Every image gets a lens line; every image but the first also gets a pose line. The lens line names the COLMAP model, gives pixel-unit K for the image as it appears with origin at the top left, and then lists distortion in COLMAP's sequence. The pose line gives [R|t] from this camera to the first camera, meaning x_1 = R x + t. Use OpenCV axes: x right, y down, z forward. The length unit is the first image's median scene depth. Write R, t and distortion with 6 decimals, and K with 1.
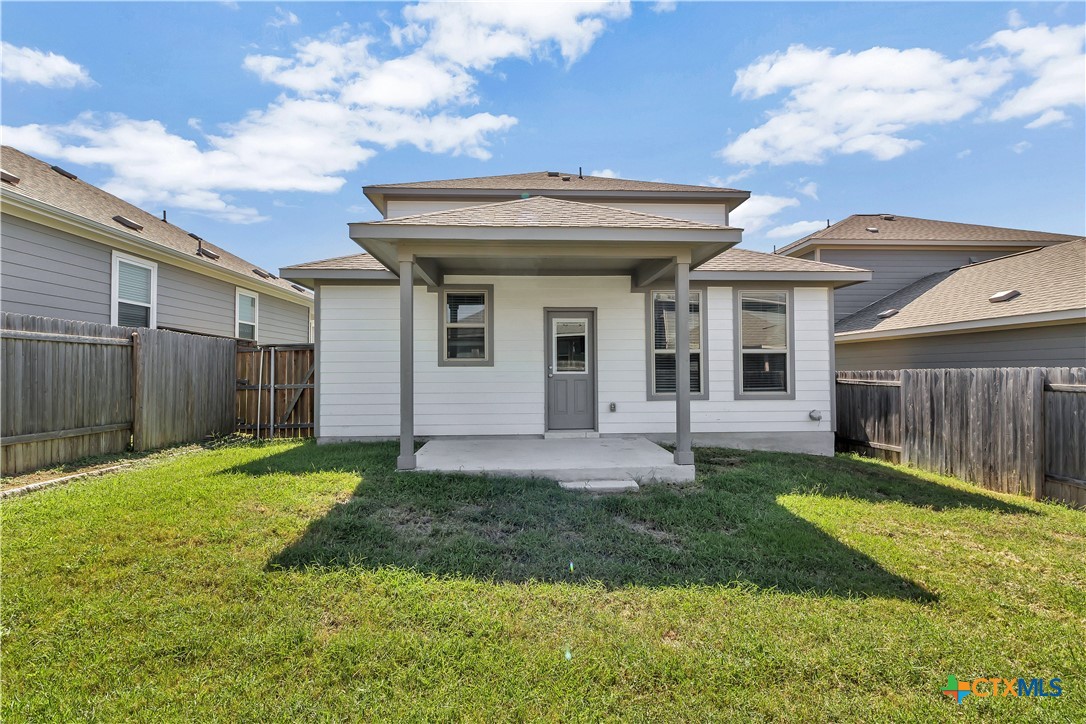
lens RADIAL K [[495.0, 0, 538.6], [0, 495.0, 358.1], [0, 0, 1]] dist [-0.001679, 0.000066]
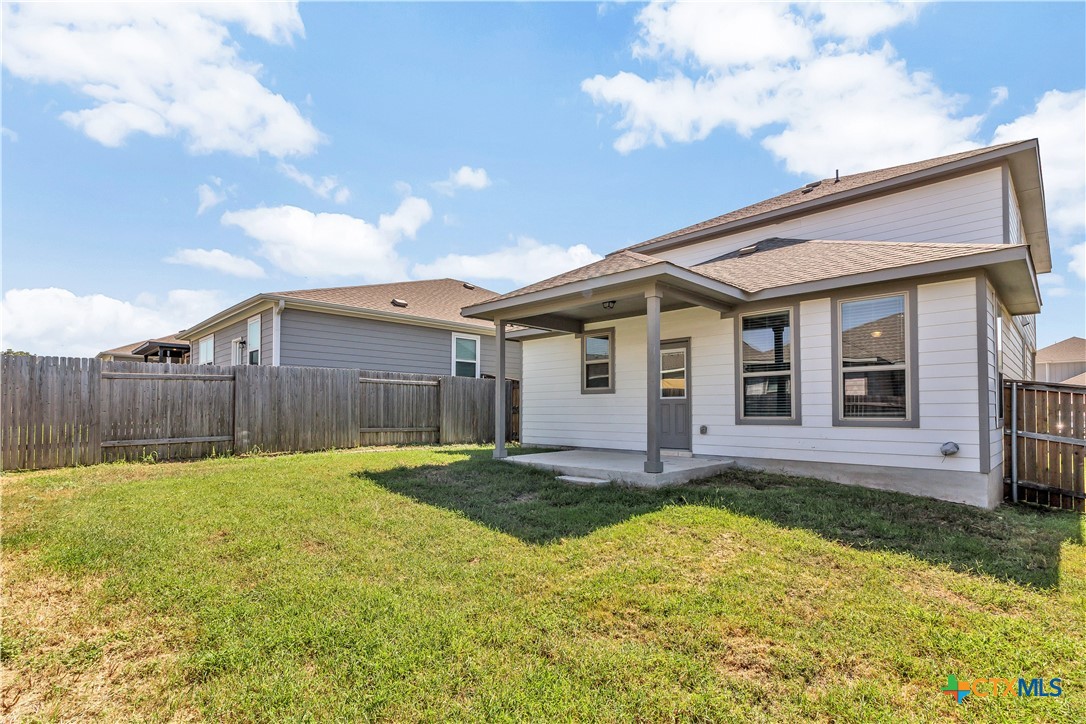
lens RADIAL K [[522.3, 0, 562.1], [0, 522.3, 412.1], [0, 0, 1]] dist [0.000613, 0.000010]
pose [[0.680539, 0.004035, -0.732700, 0.760300], [0.013750, 0.999738, 0.018276, 0.036924], [0.732582, -0.022512, 0.680306, 0.020402]]
